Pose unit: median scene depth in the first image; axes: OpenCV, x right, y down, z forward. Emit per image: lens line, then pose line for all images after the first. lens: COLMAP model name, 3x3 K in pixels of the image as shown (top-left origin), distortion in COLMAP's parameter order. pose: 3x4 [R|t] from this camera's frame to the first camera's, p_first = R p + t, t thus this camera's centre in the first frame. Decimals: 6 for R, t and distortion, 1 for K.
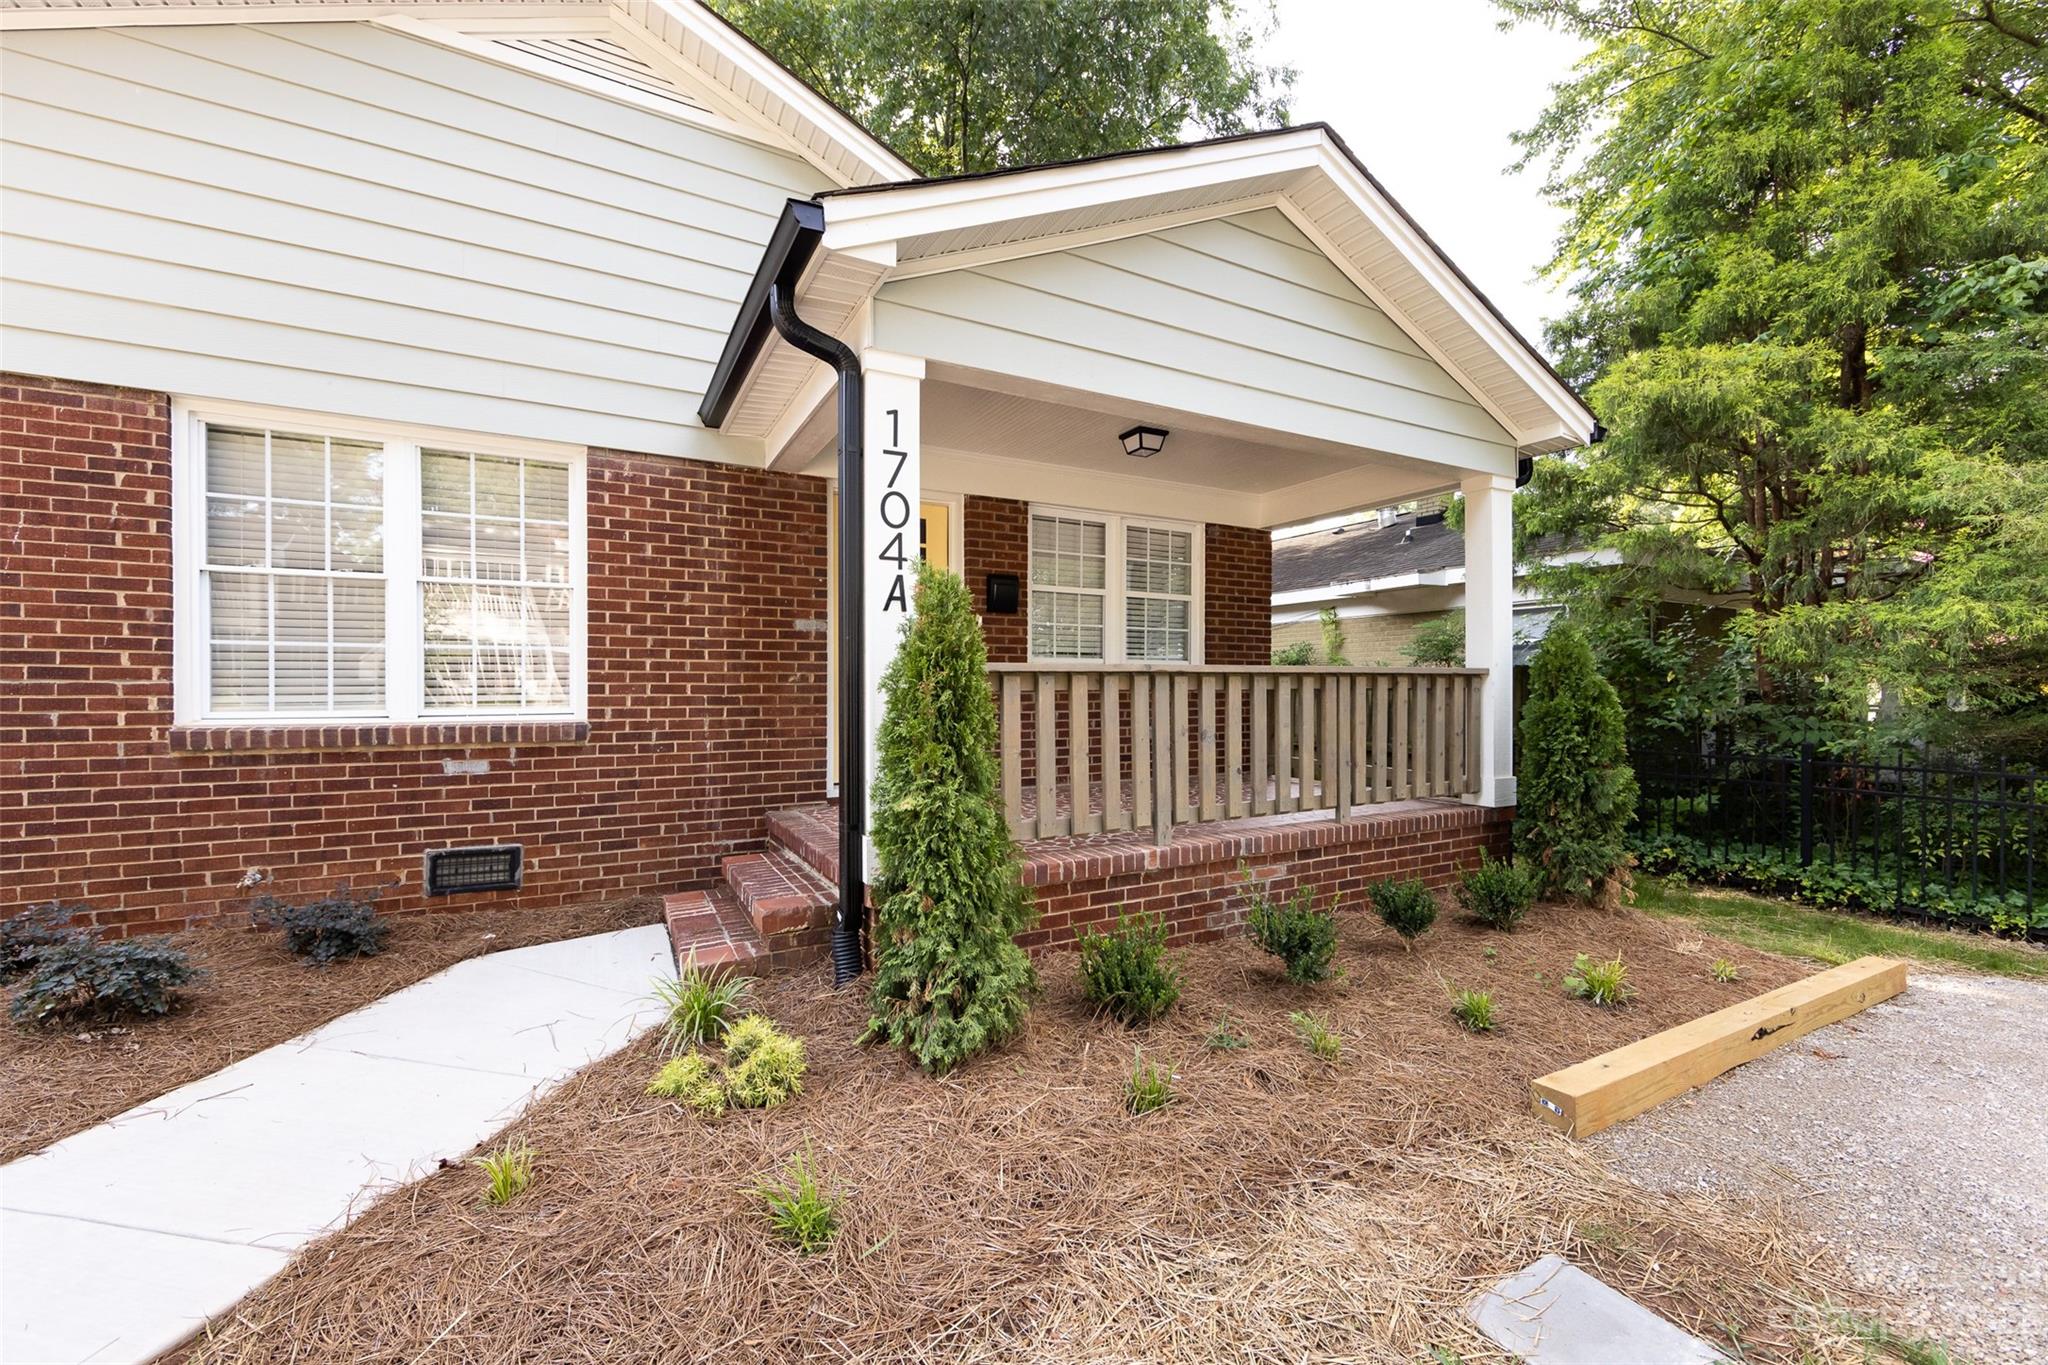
lens RADIAL K [[810.2, 0, 1020.1], [0, 810.2, 694.0], [0, 0, 1]] dist [-0.003728, -0.000421]
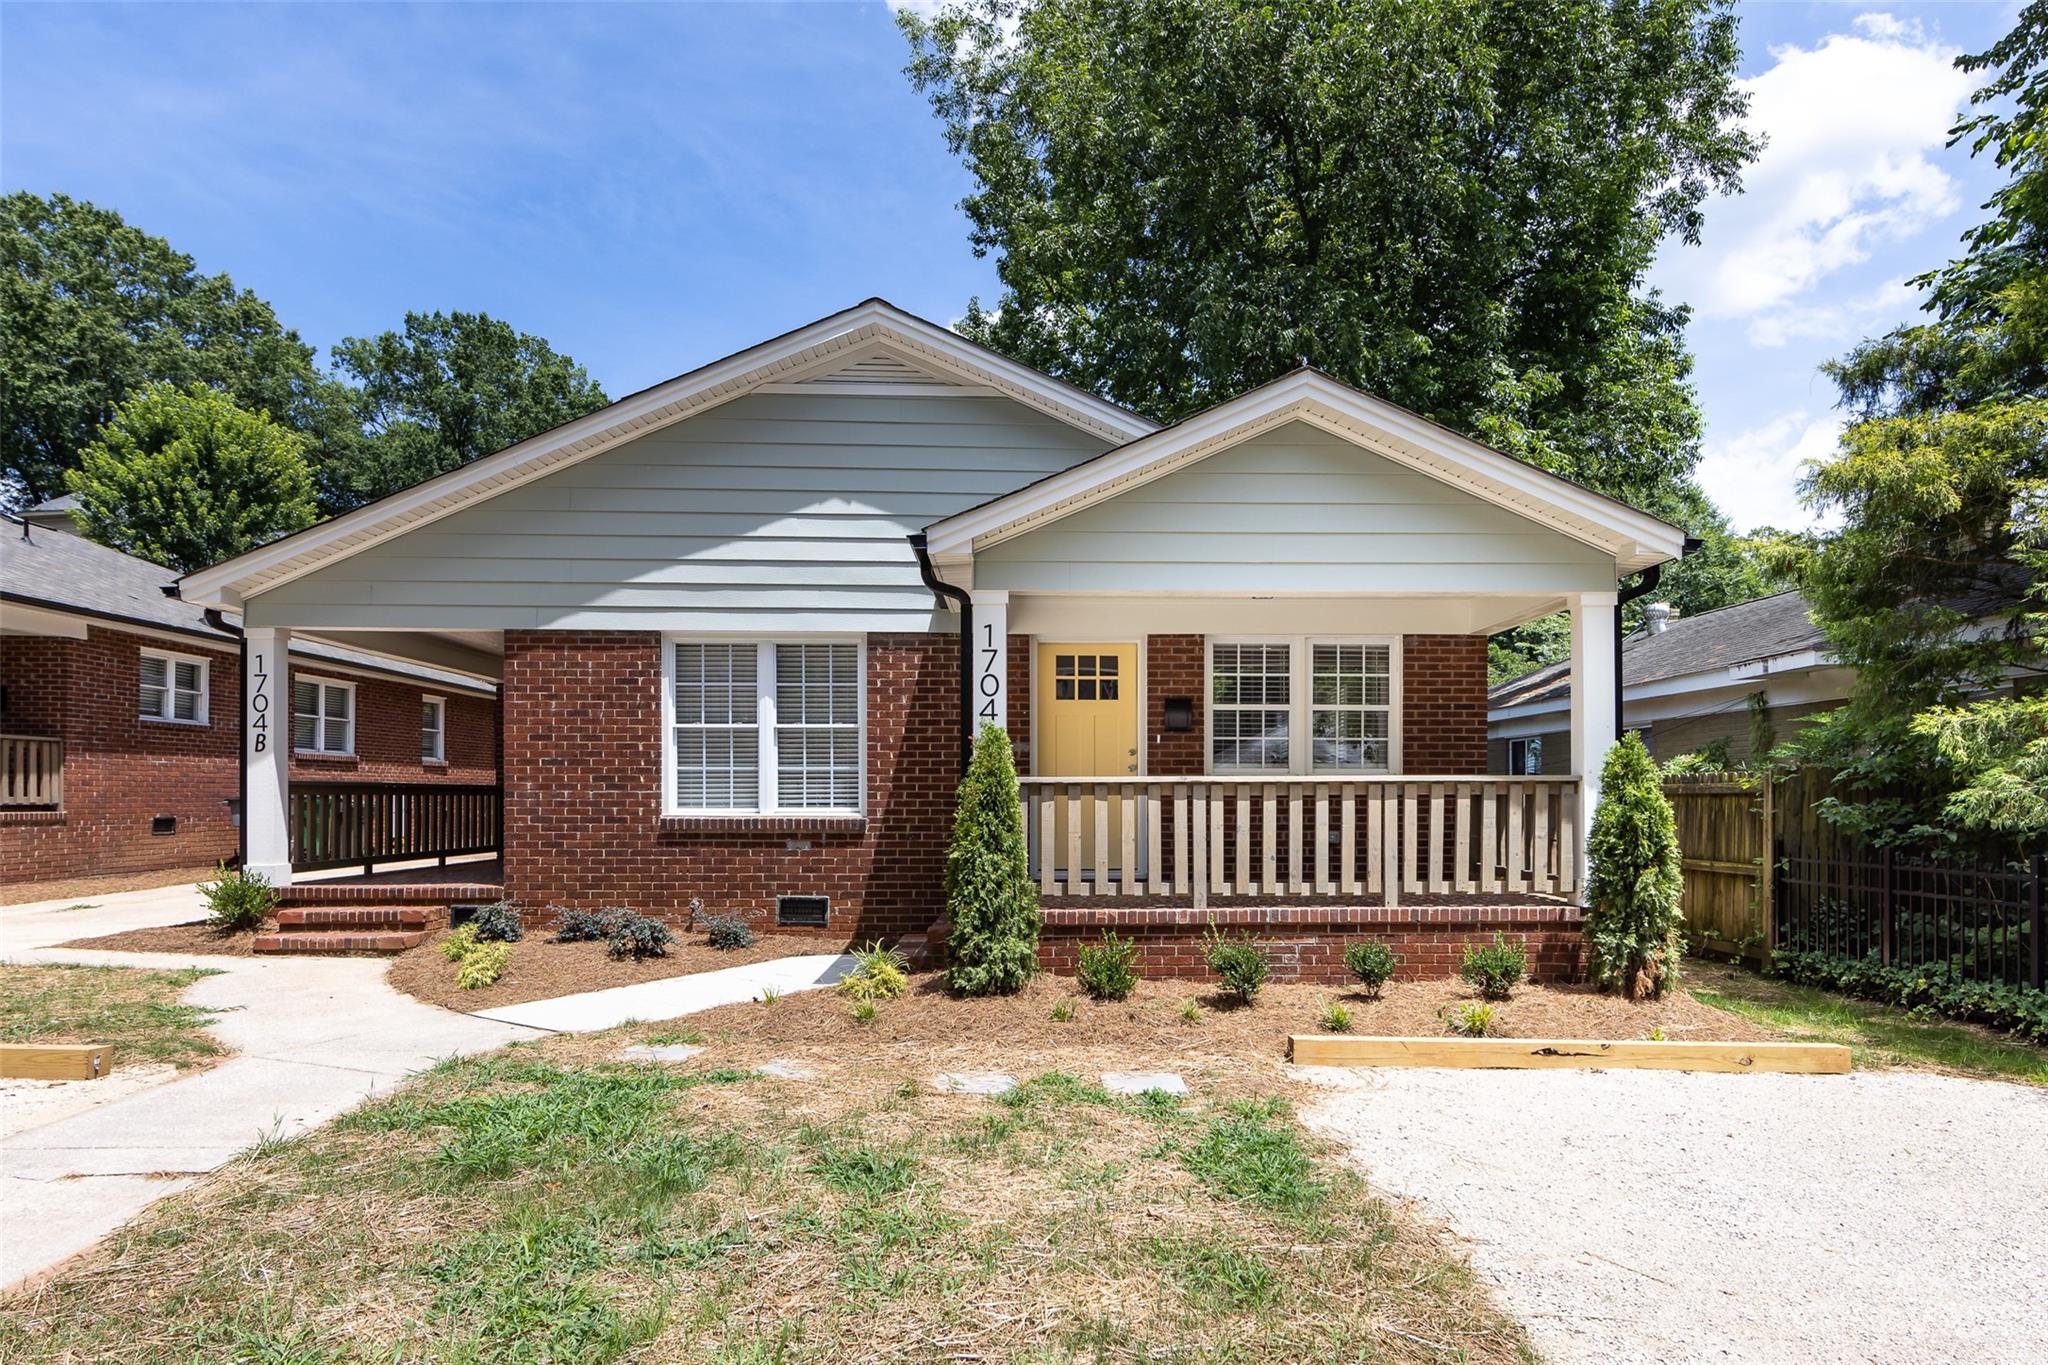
lens RADIAL K [[1127.5, 0, 1042.4], [0, 1127.5, 801.3], [0, 0, 1]] dist [-0.004611, 0.003023]
pose [[0.893875, 0.002774, -0.448308, 0.612972], [-0.004062, 0.999990, -0.001913, 0.006736], [0.448298, 0.003531, 0.893877, -0.634992]]
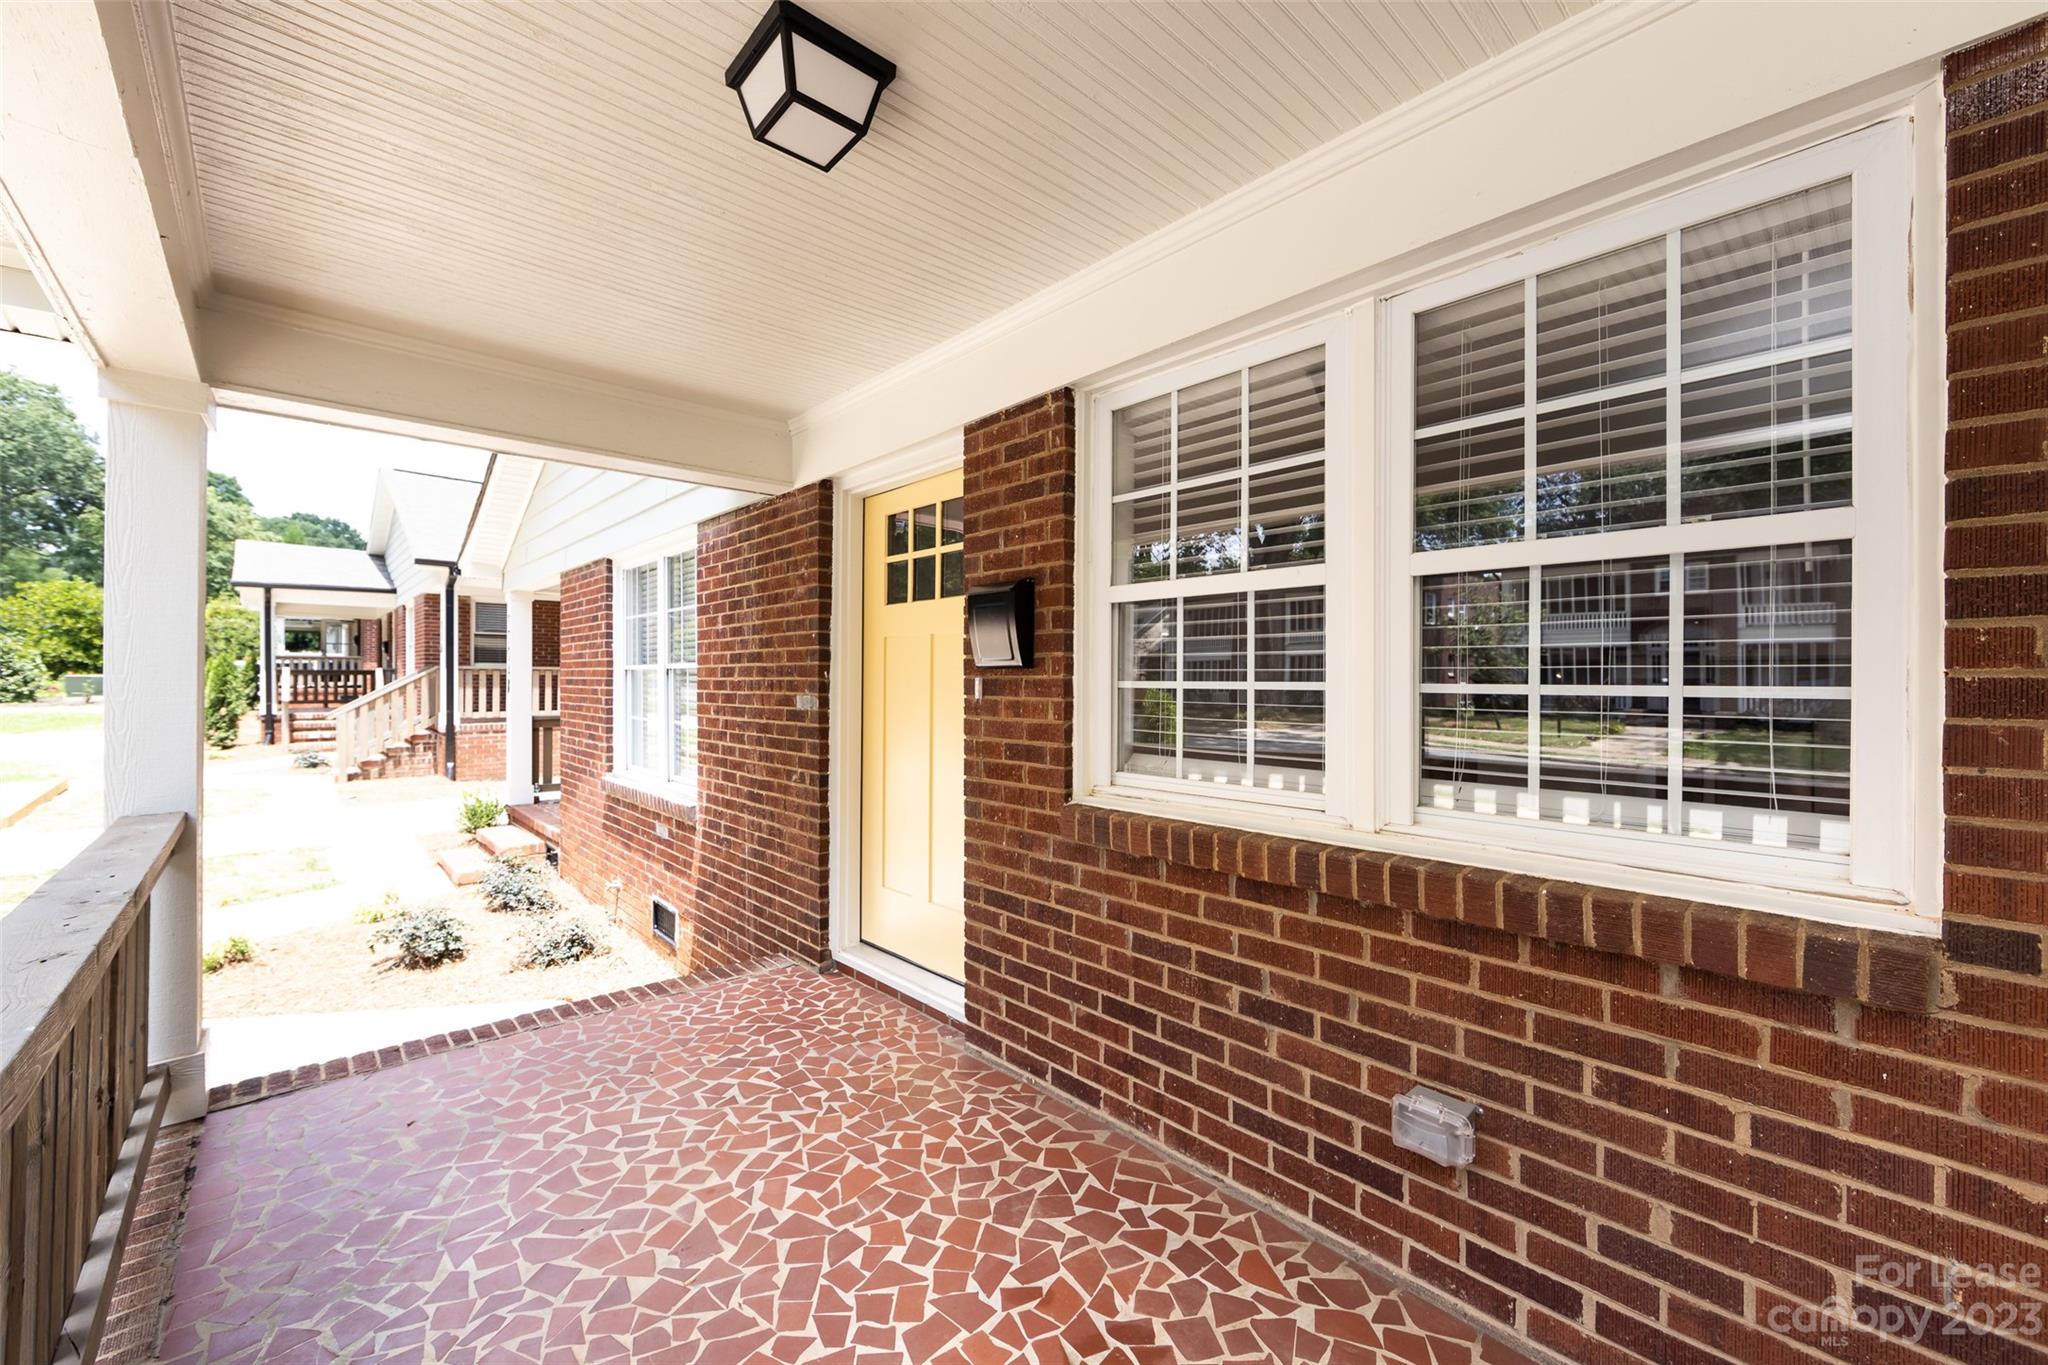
lens RADIAL K [[810.2, 0, 1016.3], [0, 810.2, 686.2], [0, 0, 1]] dist [-0.003728, -0.000421]
pose [[0.238672, 0.006952, -0.971075, 0.461664], [-0.012457, 0.999914, 0.004097, -0.105209], [0.971020, 0.011118, 0.238738, 1.026310]]
